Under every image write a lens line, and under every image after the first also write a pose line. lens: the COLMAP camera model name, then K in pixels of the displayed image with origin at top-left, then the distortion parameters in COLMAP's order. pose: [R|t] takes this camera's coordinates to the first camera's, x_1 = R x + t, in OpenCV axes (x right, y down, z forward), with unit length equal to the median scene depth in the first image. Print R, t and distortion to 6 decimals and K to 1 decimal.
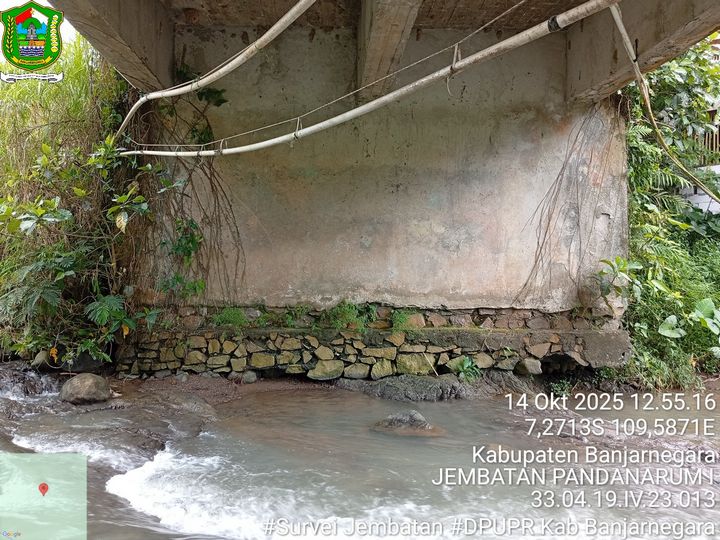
lens RADIAL K [[547.9, 0, 360.0], [0, 547.9, 270.0], [0, 0, 1]] dist [0.105104, -0.210467]
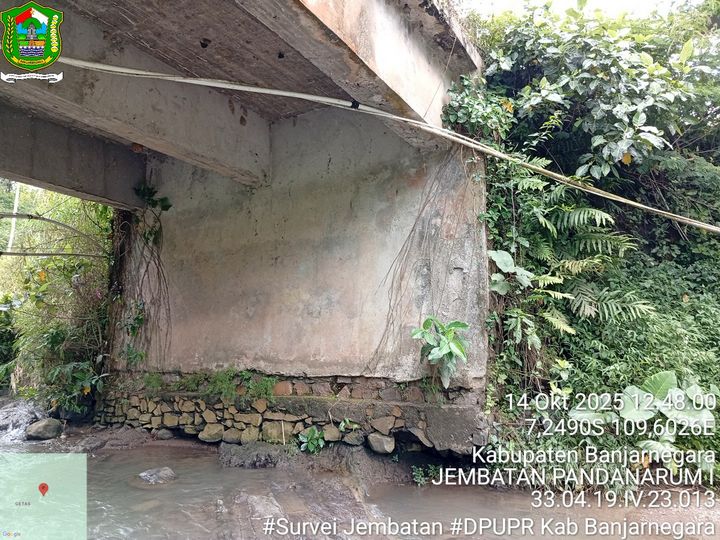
lens RADIAL K [[547.9, 0, 360.0], [0, 547.9, 270.0], [0, 0, 1]] dist [0.105104, -0.210467]
pose [[0.847900, -0.085996, -0.523134, 0.769871], [0.004221, 0.987820, -0.155544, 0.035992], [0.530139, 0.129678, 0.837936, 0.195604]]
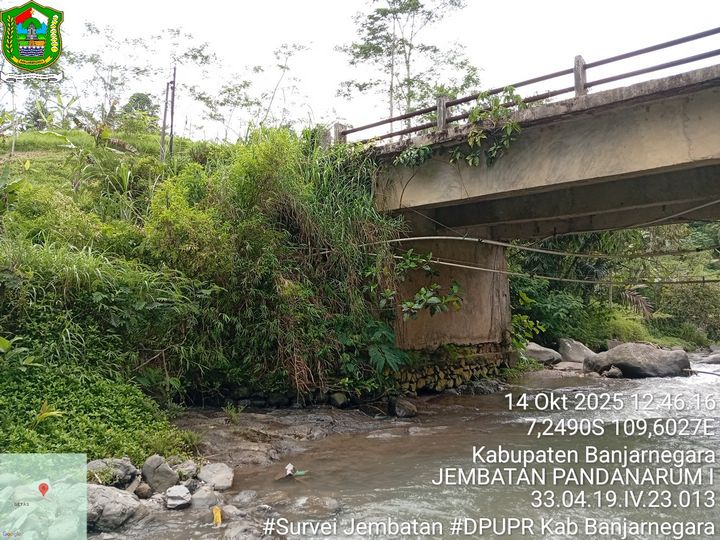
lens RADIAL K [[547.9, 0, 360.0], [0, 547.9, 270.0], [0, 0, 1]] dist [0.105104, -0.210467]
pose [[0.659302, 0.041630, 0.750725, -1.499603], [0.026447, 0.996564, -0.078488, -0.045576], [-0.751413, 0.071602, 0.655936, 0.039568]]
